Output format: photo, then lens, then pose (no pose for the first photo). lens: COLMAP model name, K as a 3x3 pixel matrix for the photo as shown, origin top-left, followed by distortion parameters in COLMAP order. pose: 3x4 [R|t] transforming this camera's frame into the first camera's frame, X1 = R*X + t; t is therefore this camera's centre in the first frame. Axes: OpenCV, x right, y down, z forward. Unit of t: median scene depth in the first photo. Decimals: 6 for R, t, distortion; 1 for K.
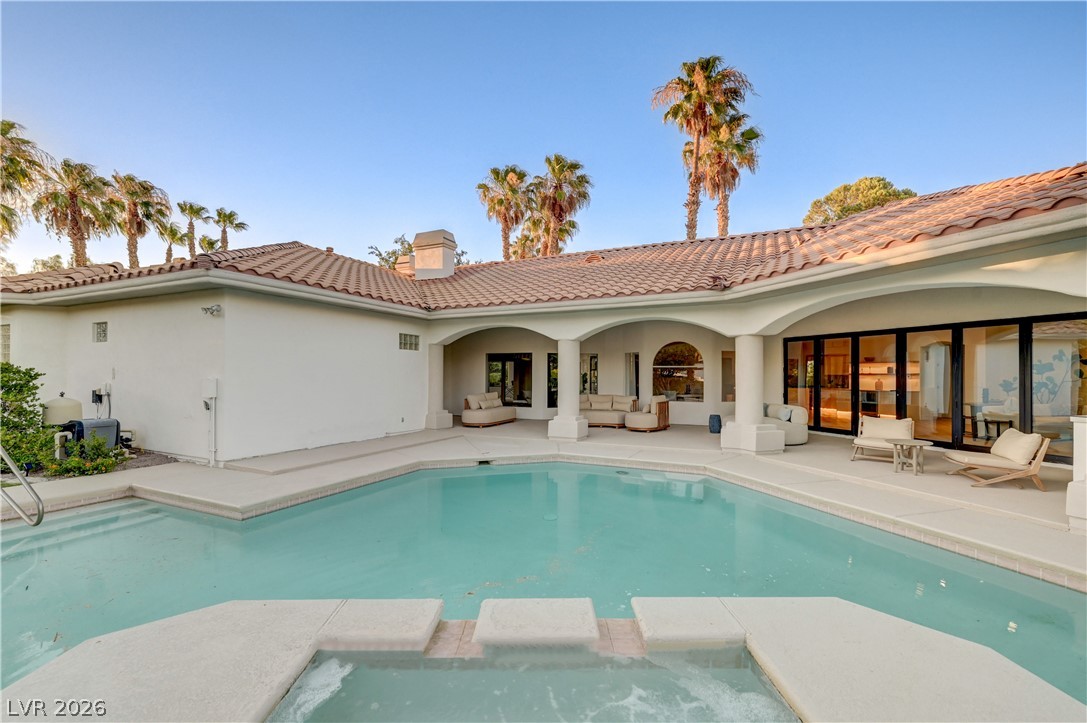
lens RADIAL K [[459.1, 0, 538.3], [0, 459.1, 375.4], [0, 0, 1]] dist [-0.009600, 0.000165]
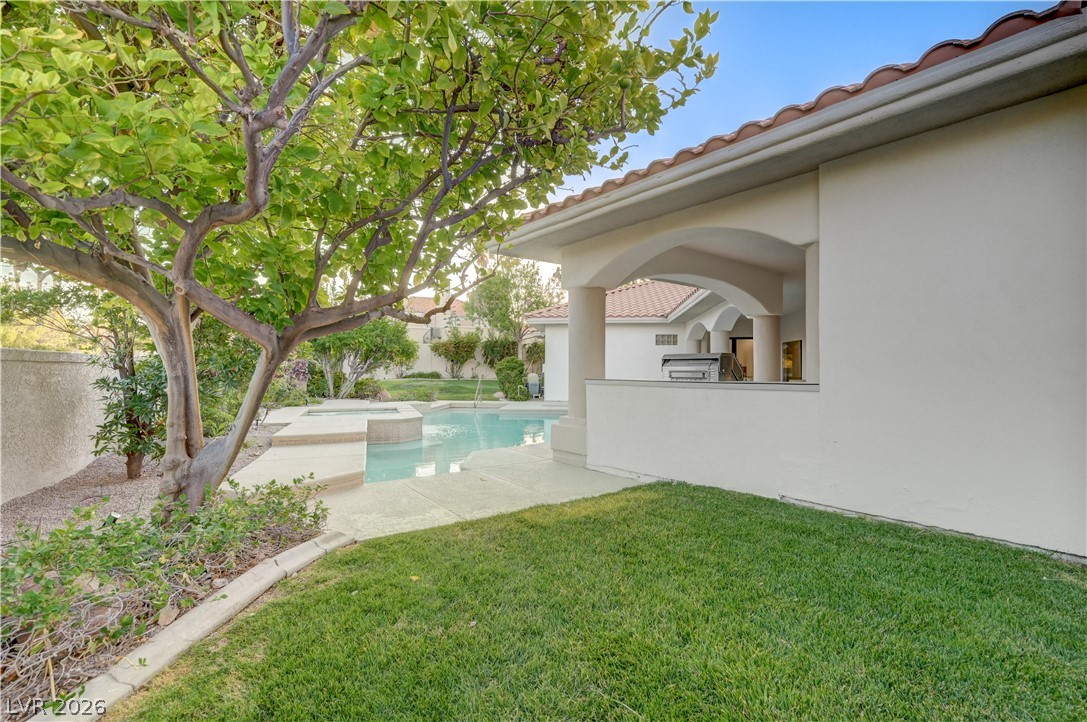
lens RADIAL K [[459.1, 0, 538.3], [0, 459.1, 374.9], [0, 0, 1]] dist [-0.009600, 0.000165]
pose [[0.325097, 0.006528, -0.945658, 0.873479], [-0.001577, 0.999979, 0.006360, 0.026757], [0.945679, -0.000576, 0.325100, 0.132090]]
